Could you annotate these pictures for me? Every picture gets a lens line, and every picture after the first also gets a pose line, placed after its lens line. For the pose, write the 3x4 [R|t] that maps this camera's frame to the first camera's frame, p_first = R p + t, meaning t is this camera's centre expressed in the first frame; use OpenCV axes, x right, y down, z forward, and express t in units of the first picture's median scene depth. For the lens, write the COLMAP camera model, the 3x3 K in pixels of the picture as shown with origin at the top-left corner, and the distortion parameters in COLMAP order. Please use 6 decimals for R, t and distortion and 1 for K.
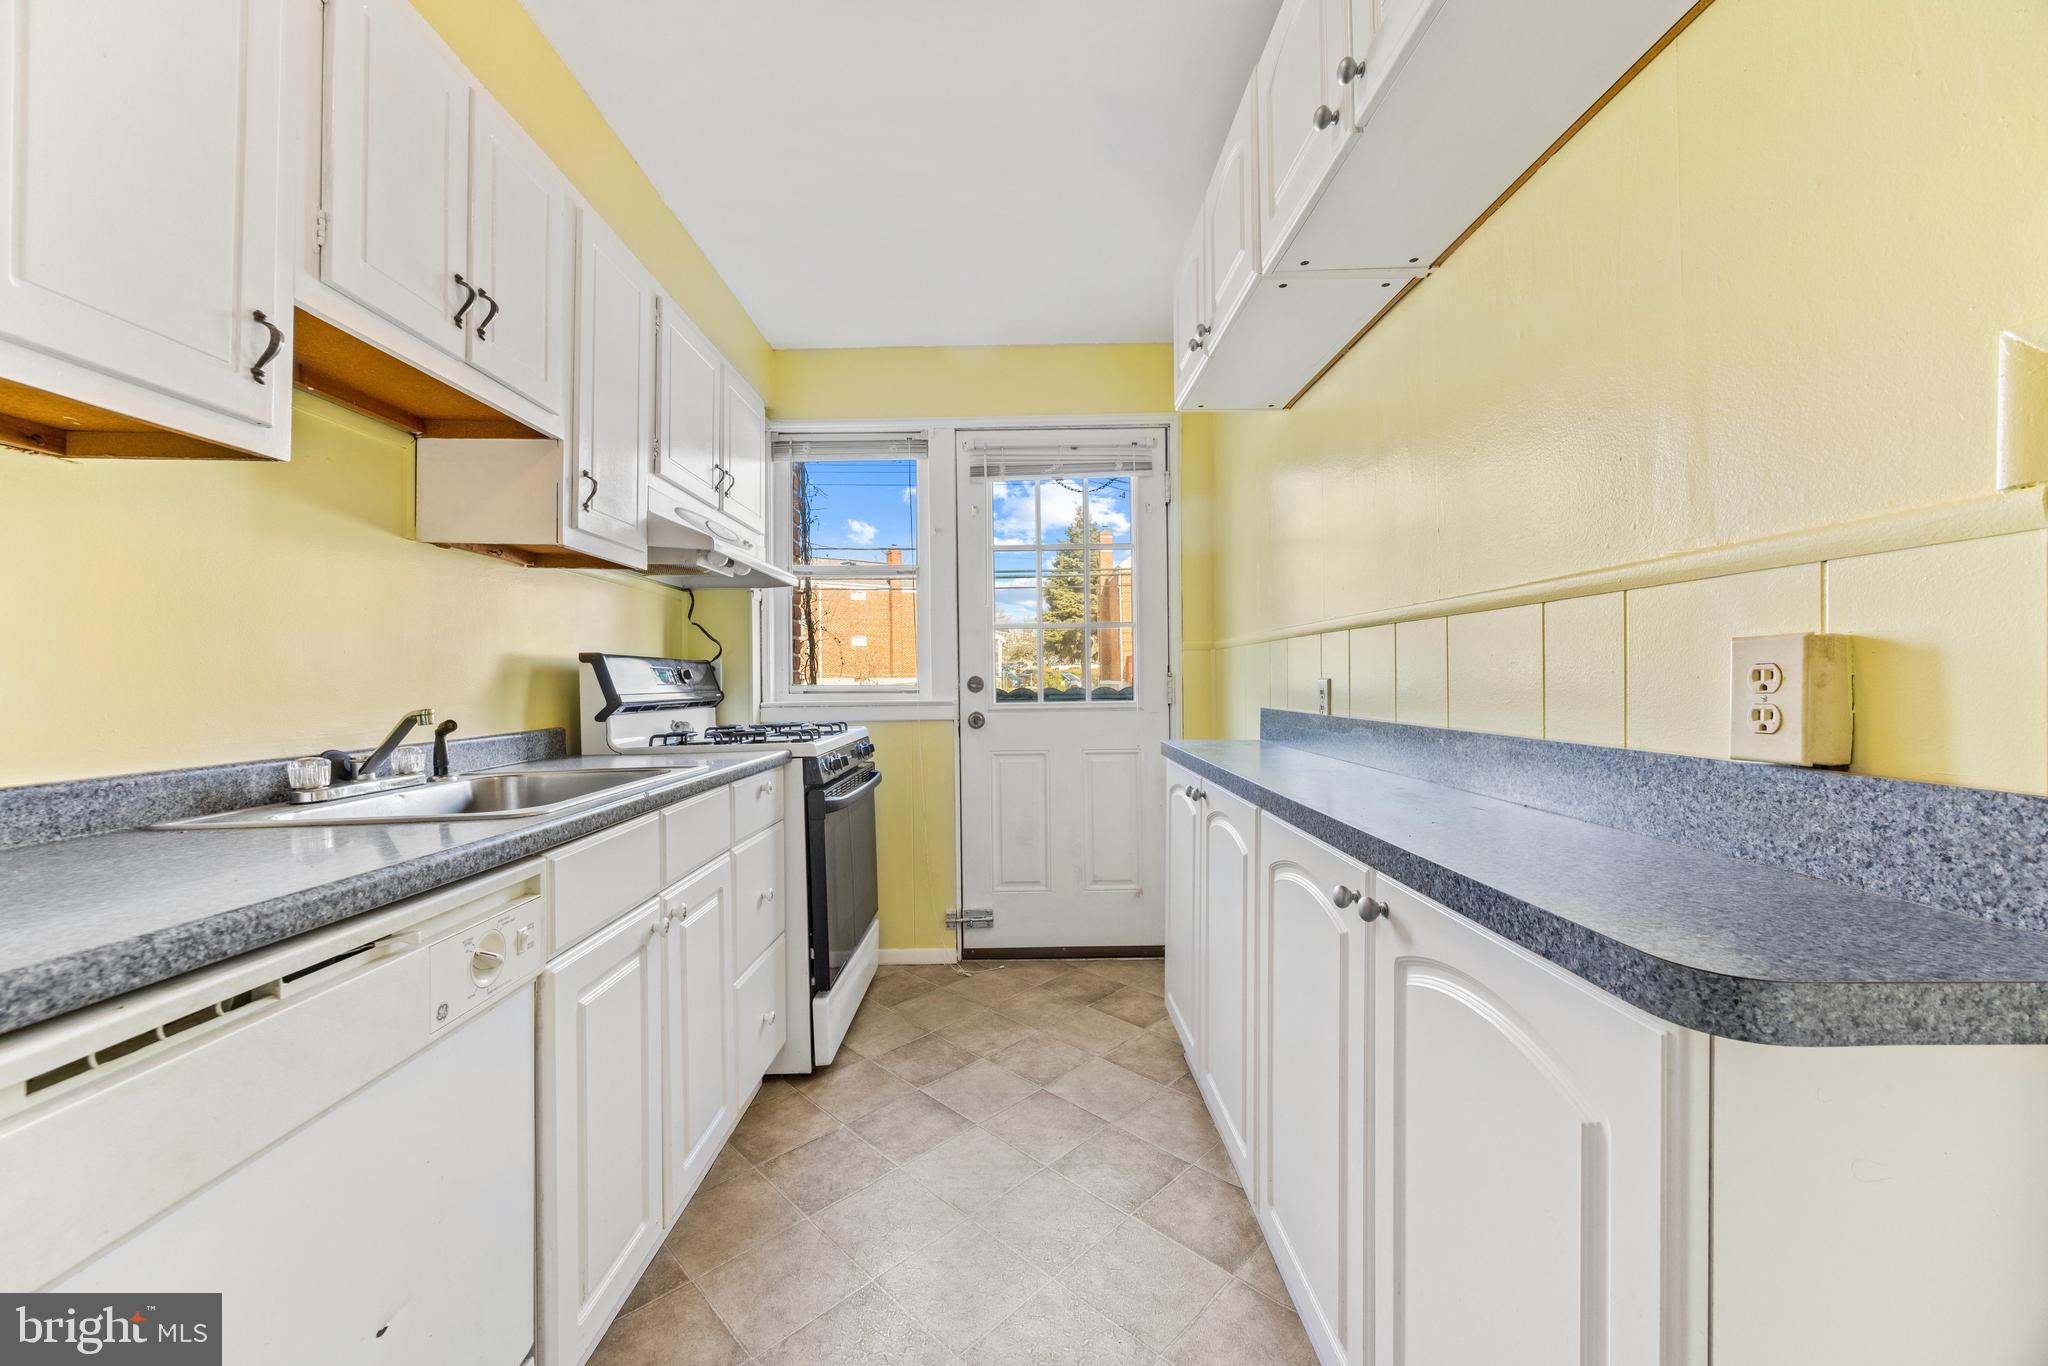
lens RADIAL K [[785.3, 0, 1021.6], [0, 785.3, 686.9], [0, 0, 1]] dist [-0.000817, -0.000787]
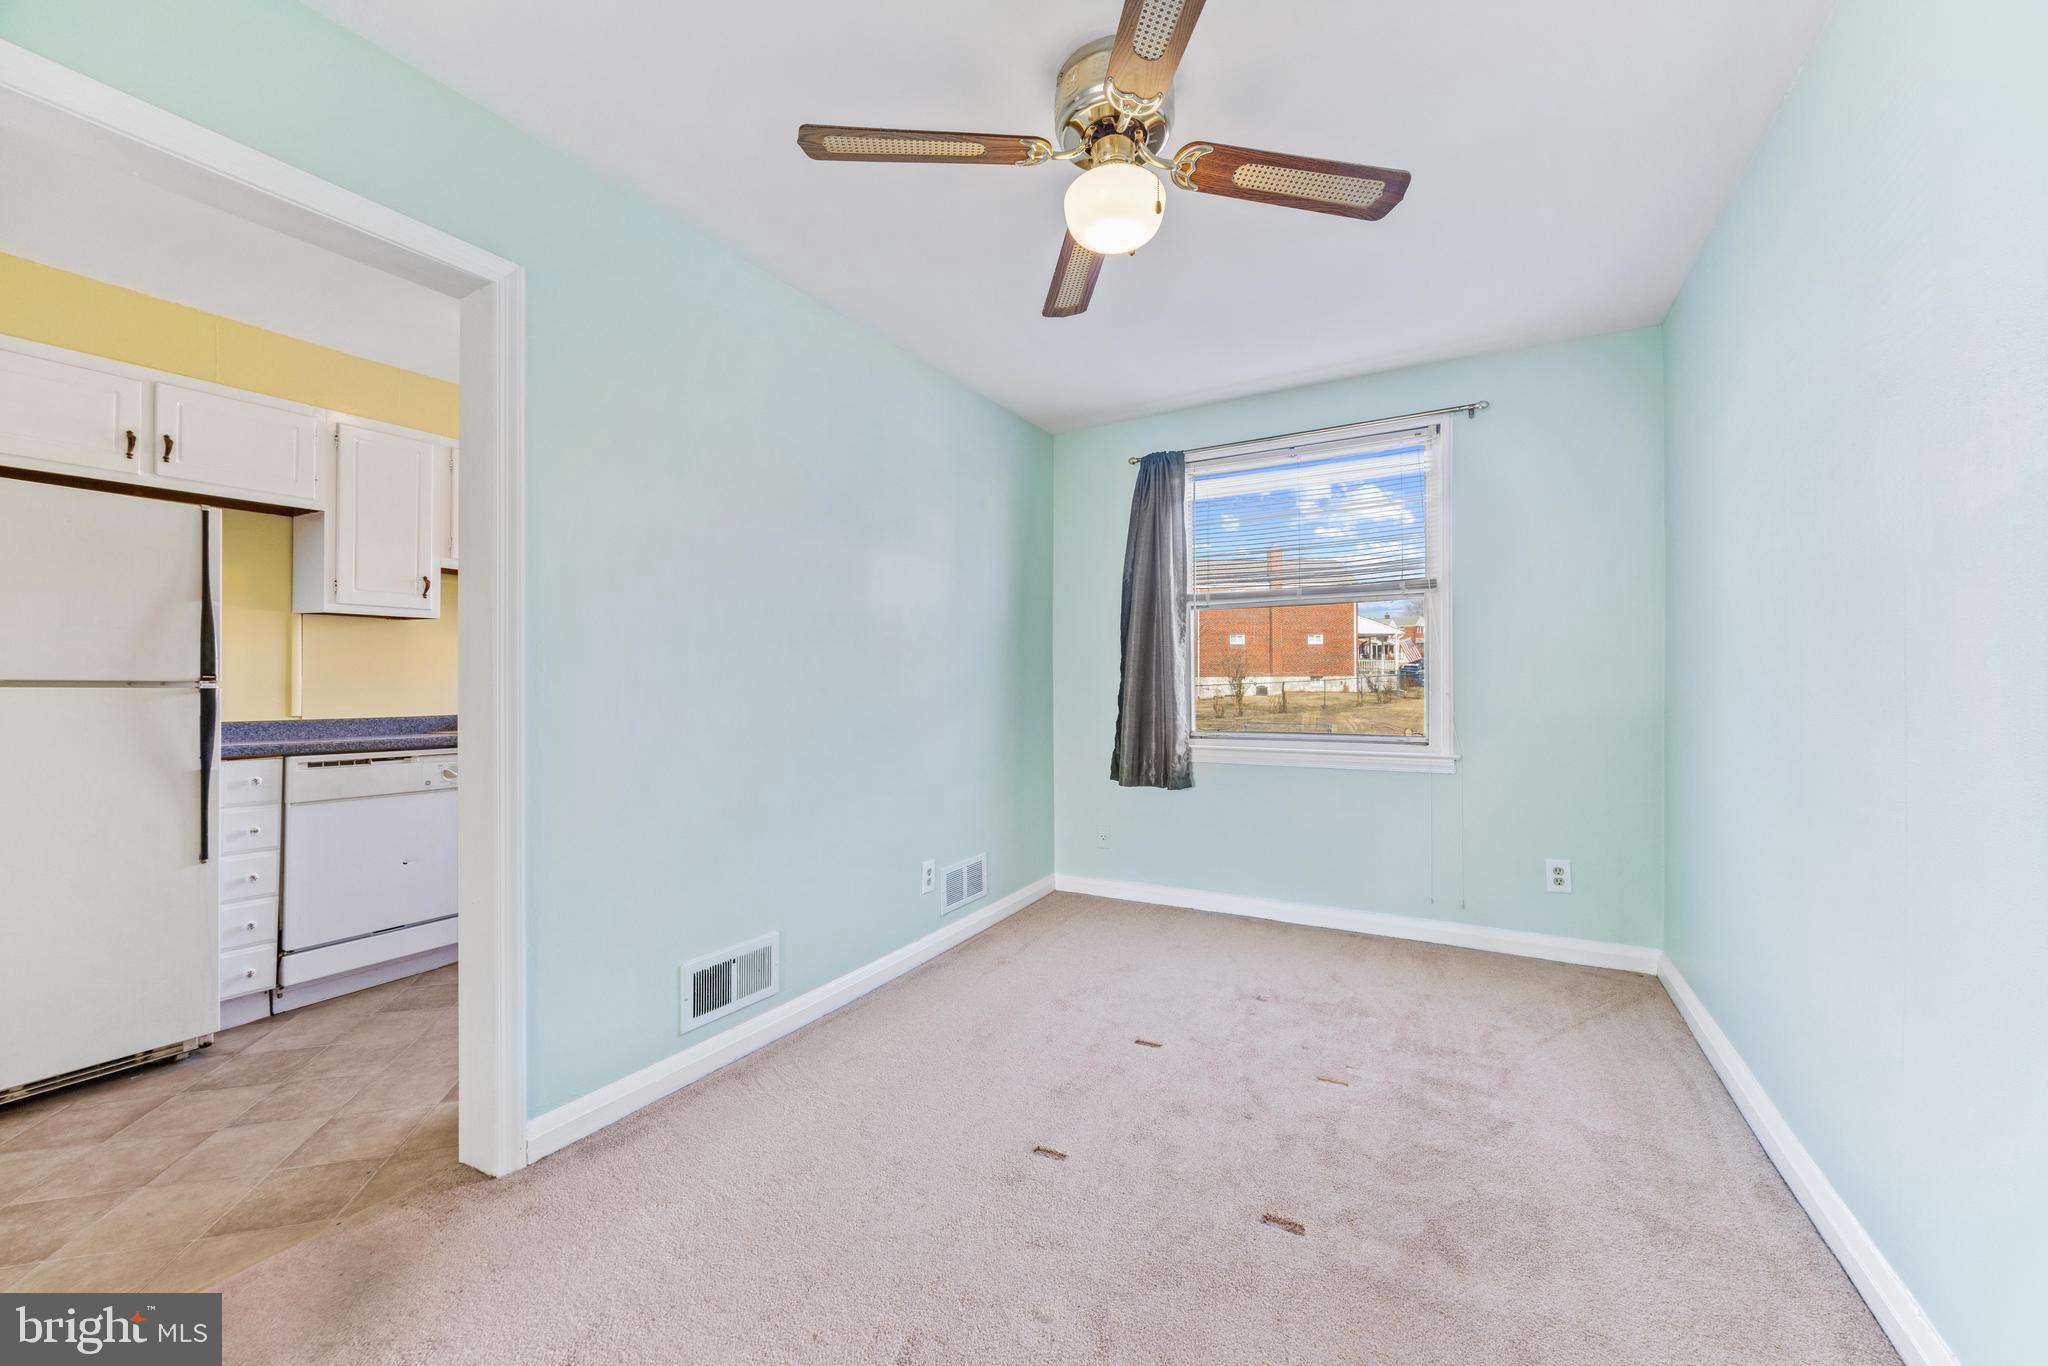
lens RADIAL K [[785.3, 0, 1026.4], [0, 785.3, 682.6], [0, 0, 1]] dist [-0.000817, -0.000787]
pose [[0.866254, 0.004133, -0.499587, 1.548126], [-0.005506, 0.999984, -0.001274, -0.020334], [0.499574, 0.003854, 0.866263, -0.325617]]
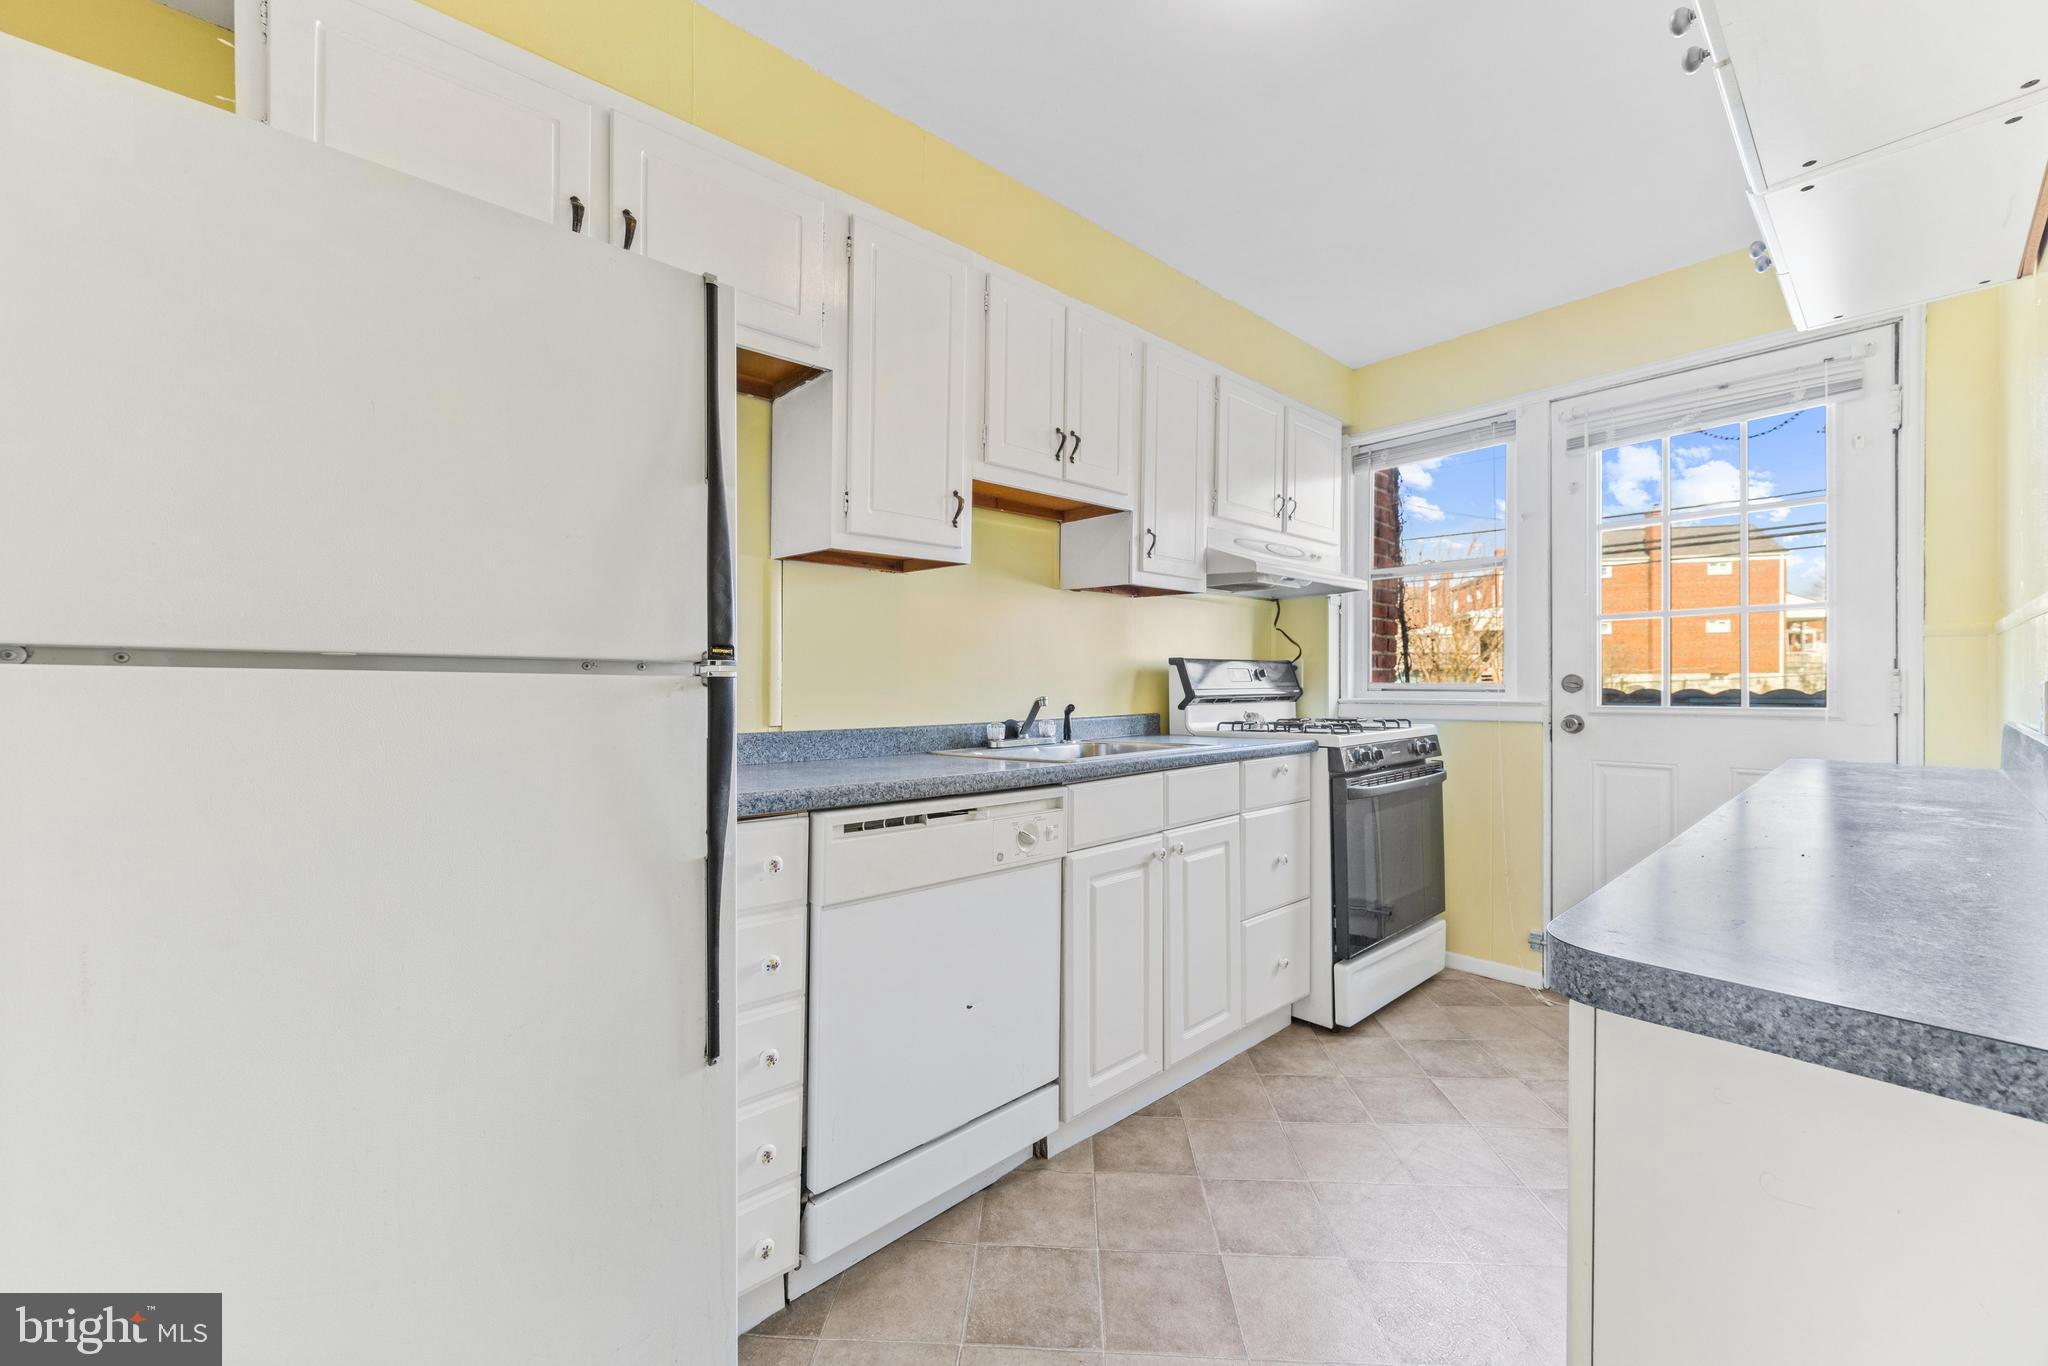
lens RADIAL K [[785.3, 0, 1014.7], [0, 785.3, 688.2], [0, 0, 1]] dist [-0.000817, -0.000787]
pose [[0.664400, 0.013546, -0.747254, 0.317956], [-0.008062, 0.999907, 0.010958, -0.004750], [0.747334, -0.001256, 0.664448, -0.102837]]
